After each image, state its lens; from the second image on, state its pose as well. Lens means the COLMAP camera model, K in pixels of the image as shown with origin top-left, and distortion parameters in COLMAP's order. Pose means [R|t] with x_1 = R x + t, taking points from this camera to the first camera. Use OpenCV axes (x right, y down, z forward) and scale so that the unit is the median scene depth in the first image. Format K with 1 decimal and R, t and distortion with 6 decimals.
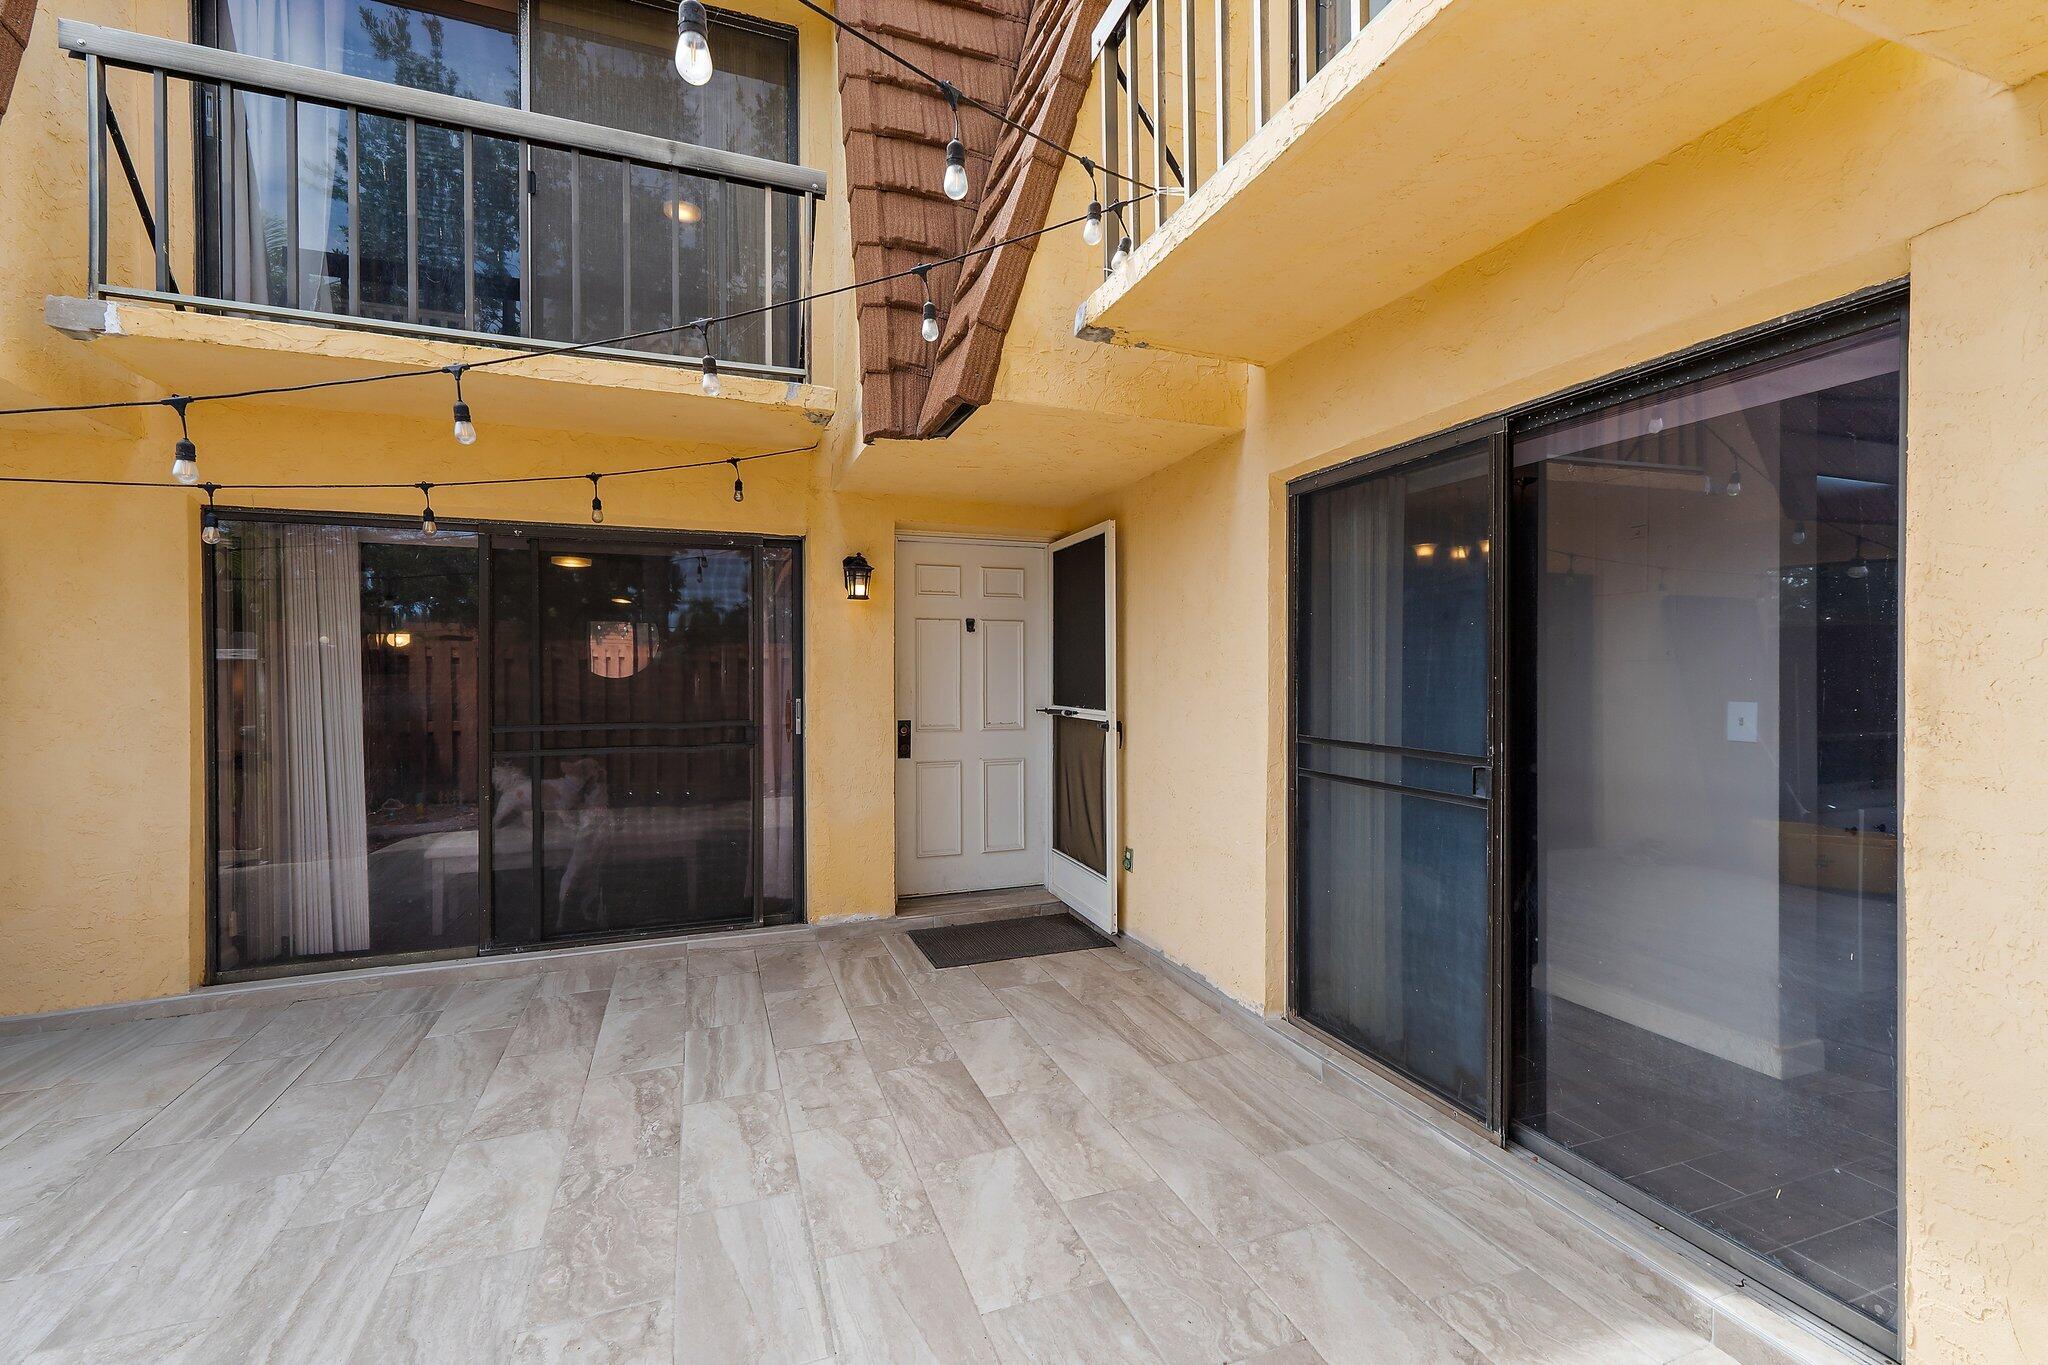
lens RADIAL K [[866.6, 0, 1050.0], [0, 866.6, 679.7], [0, 0, 1]] dist [0.008319, -0.001360]
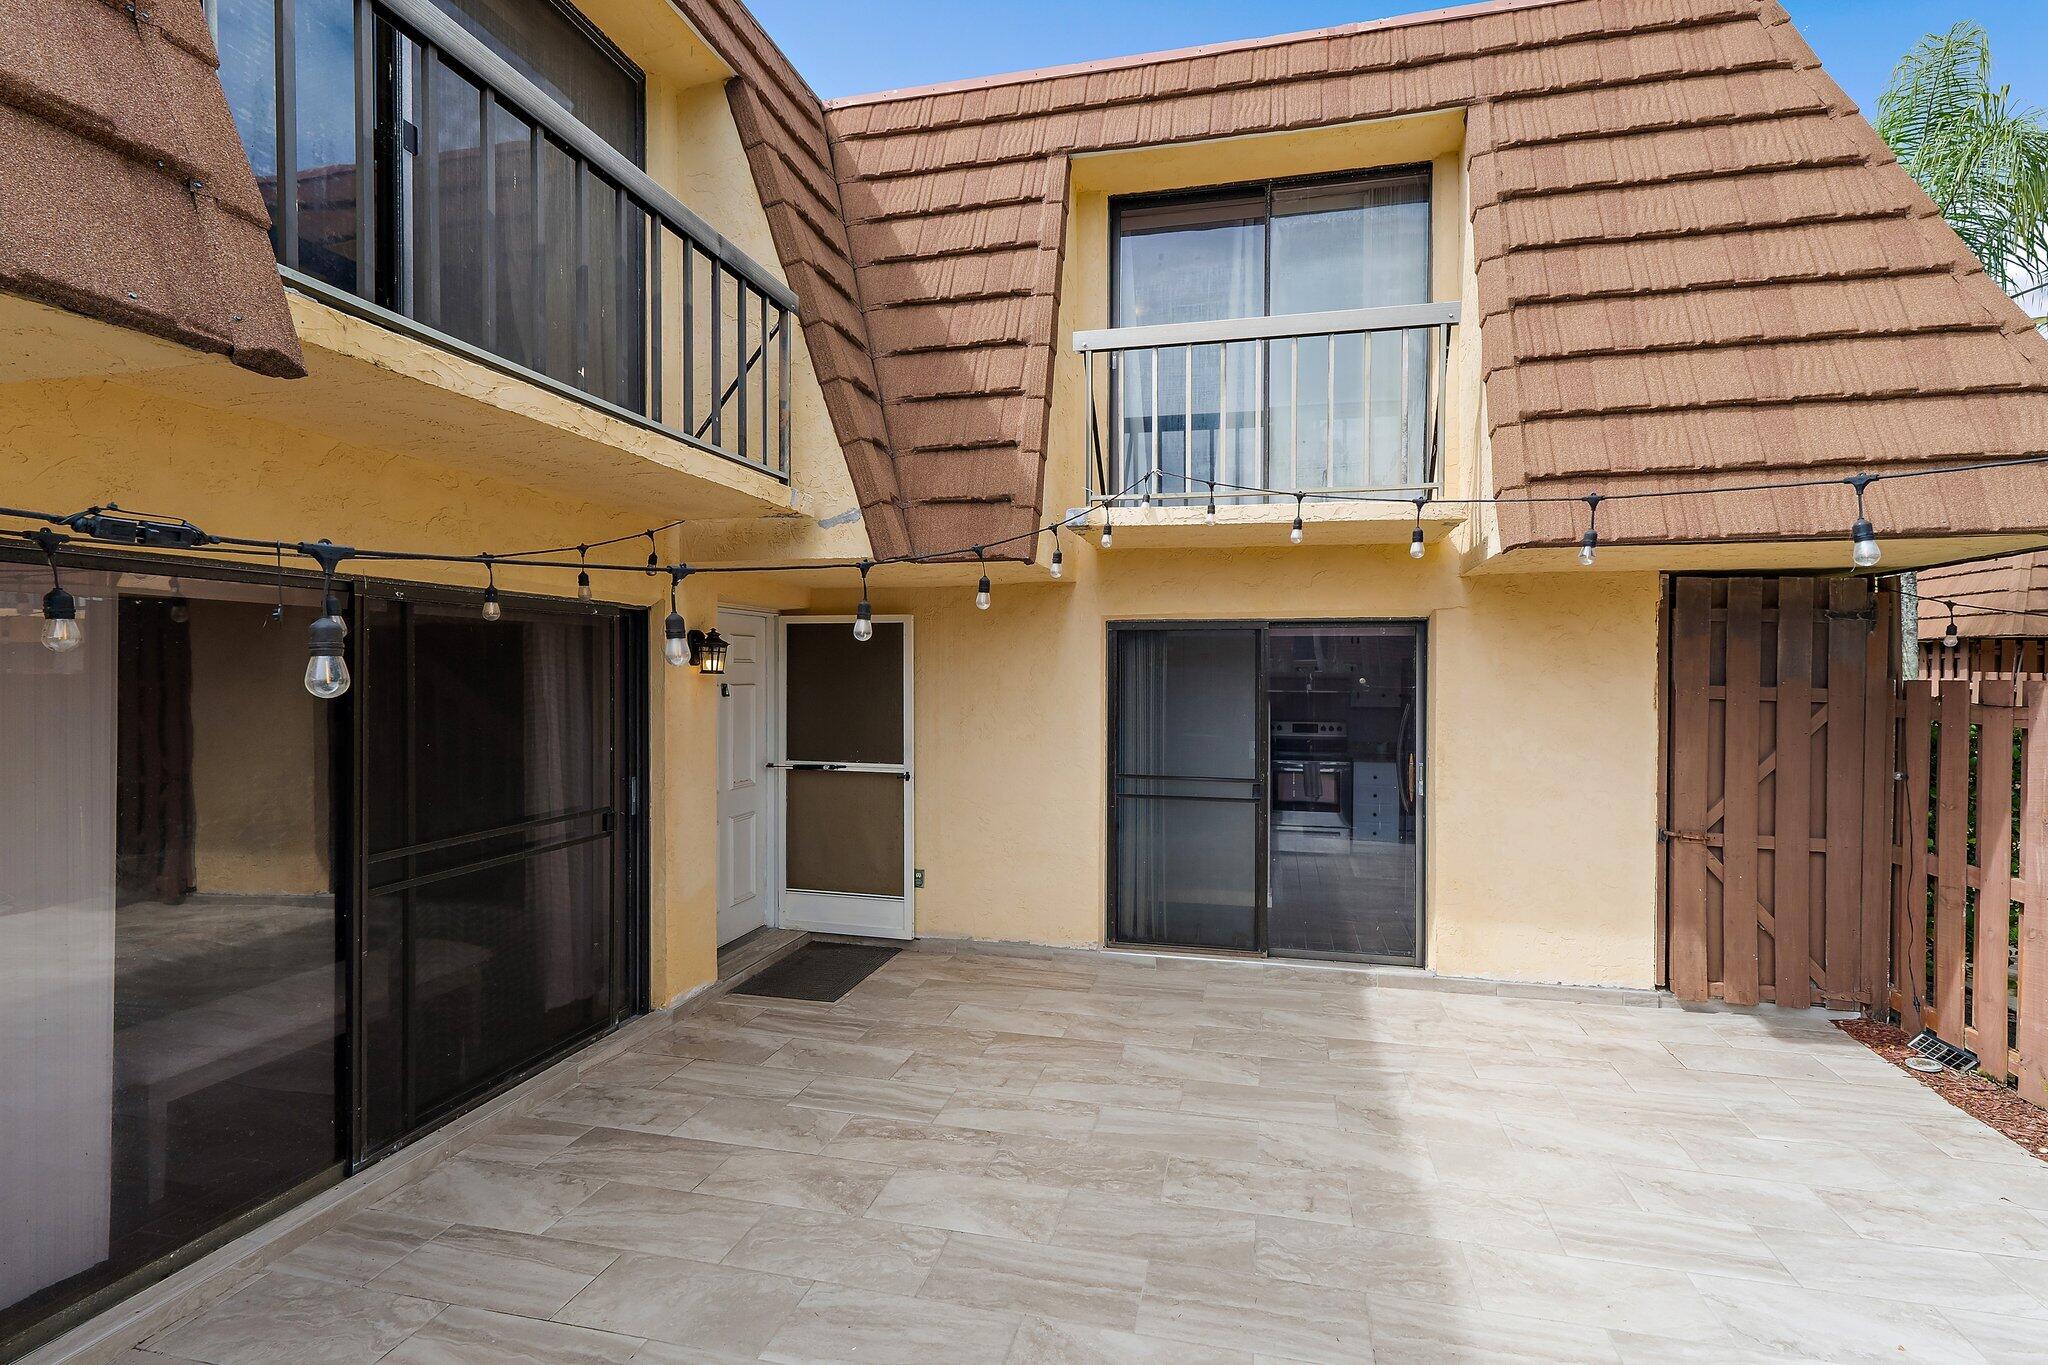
lens RADIAL K [[866.6, 0, 1032.4], [0, 866.6, 680.4], [0, 0, 1]] dist [0.008319, -0.001360]
pose [[0.594599, -0.003784, 0.804013, -1.155844], [0.005581, 0.999984, 0.000580, -0.117887], [-0.804003, 0.004142, 0.594611, 0.135299]]
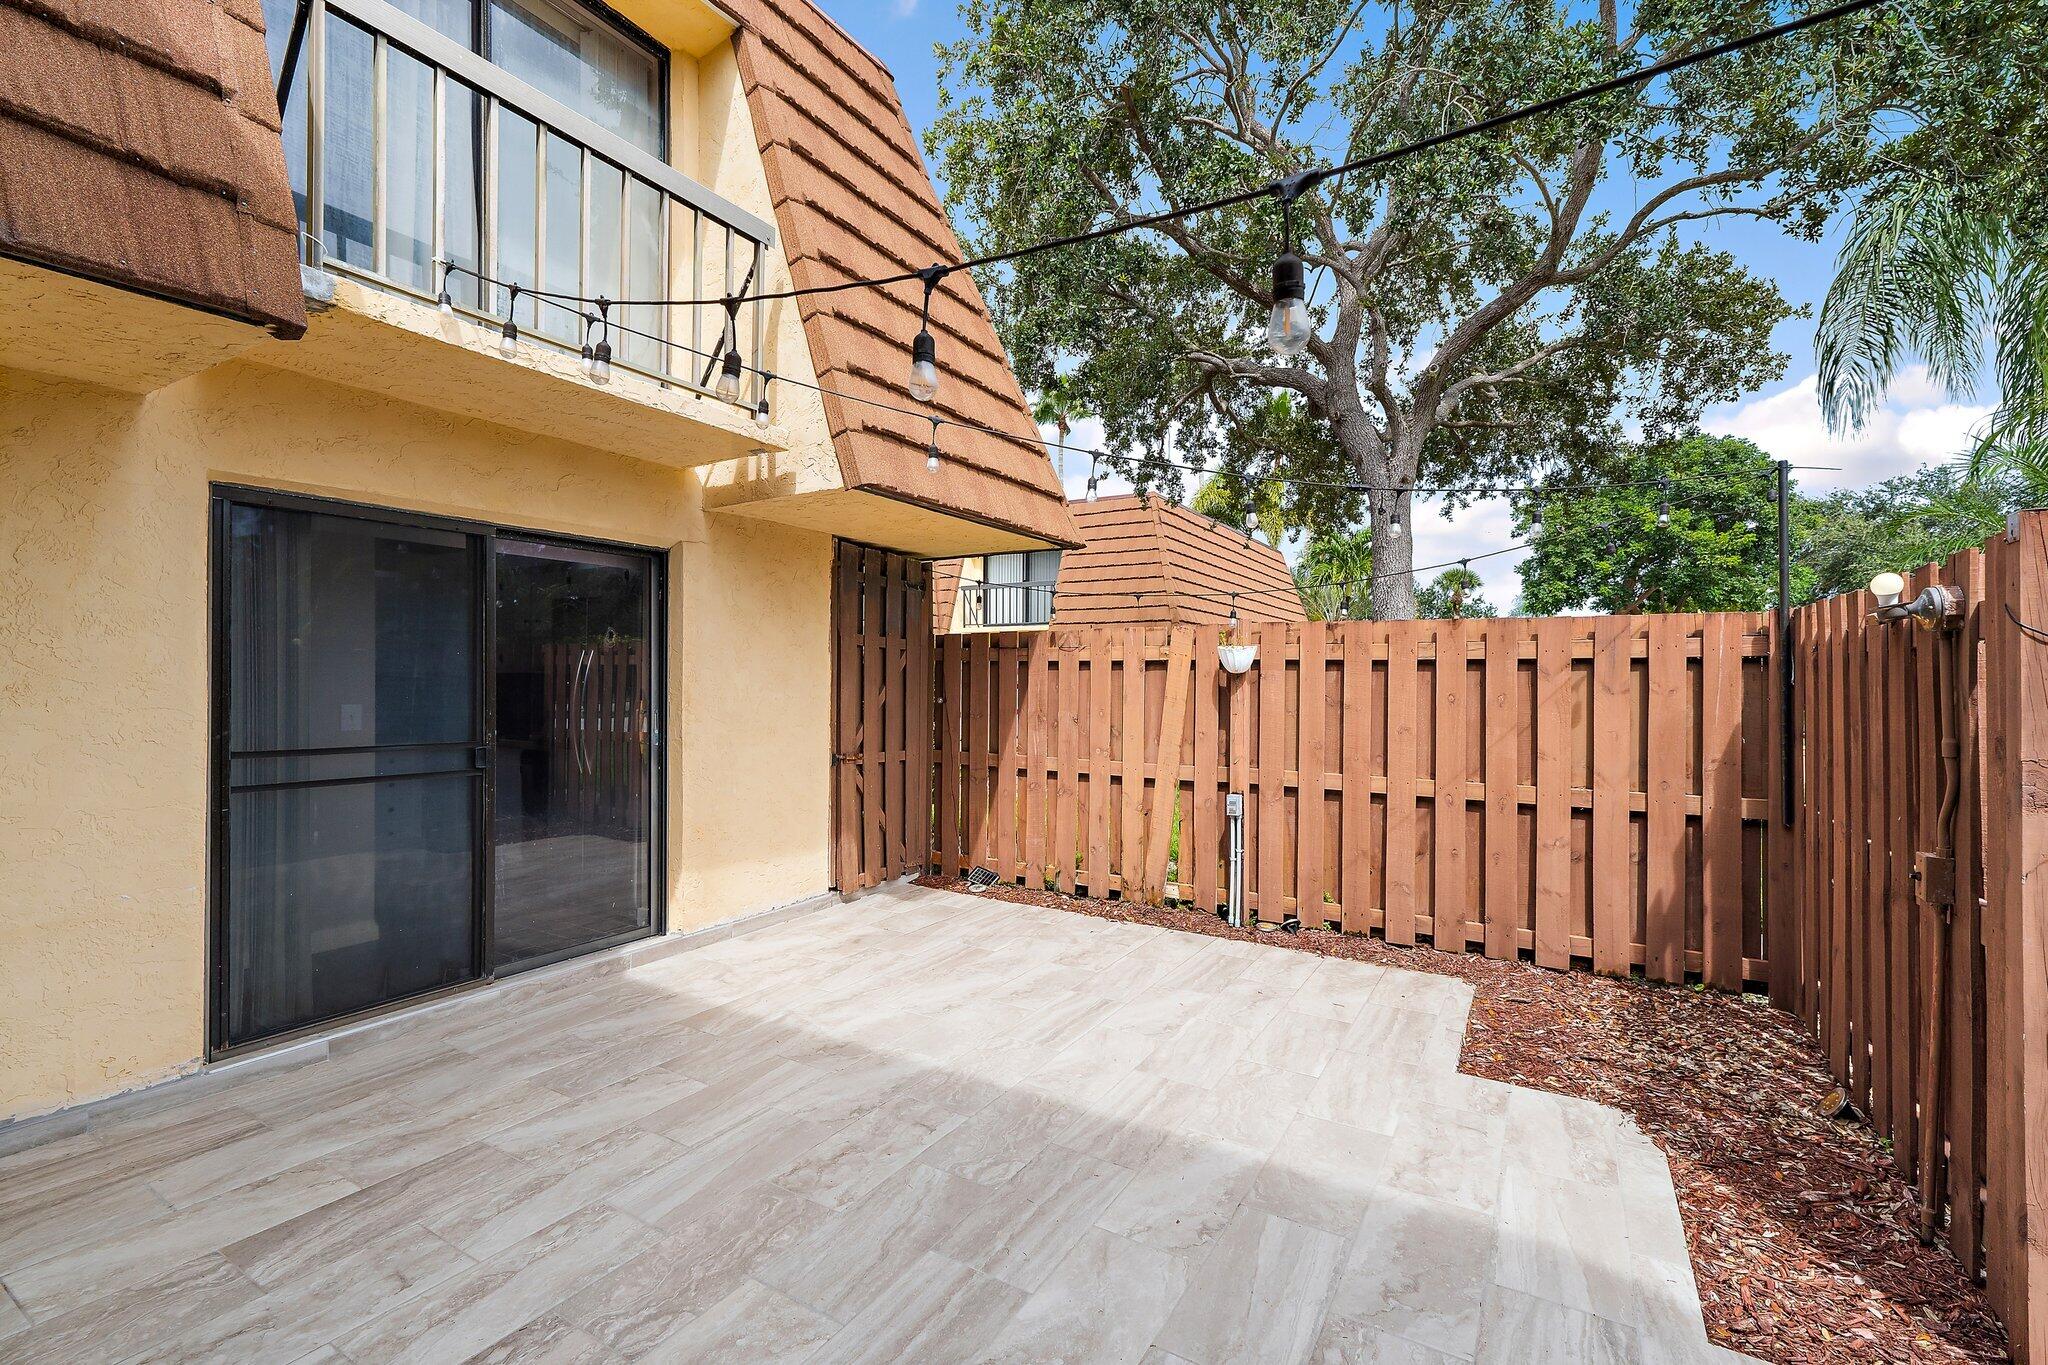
lens RADIAL K [[925.0, 0, 1021.2], [0, 925.0, 689.8], [0, 0, 1]] dist [0.003674, 0.000552]
pose [[-0.587437, -0.009766, 0.809211, -1.055438], [0.001796, 0.999909, 0.013371, -0.017263], [-0.809268, 0.009308, -0.587366, 0.896839]]
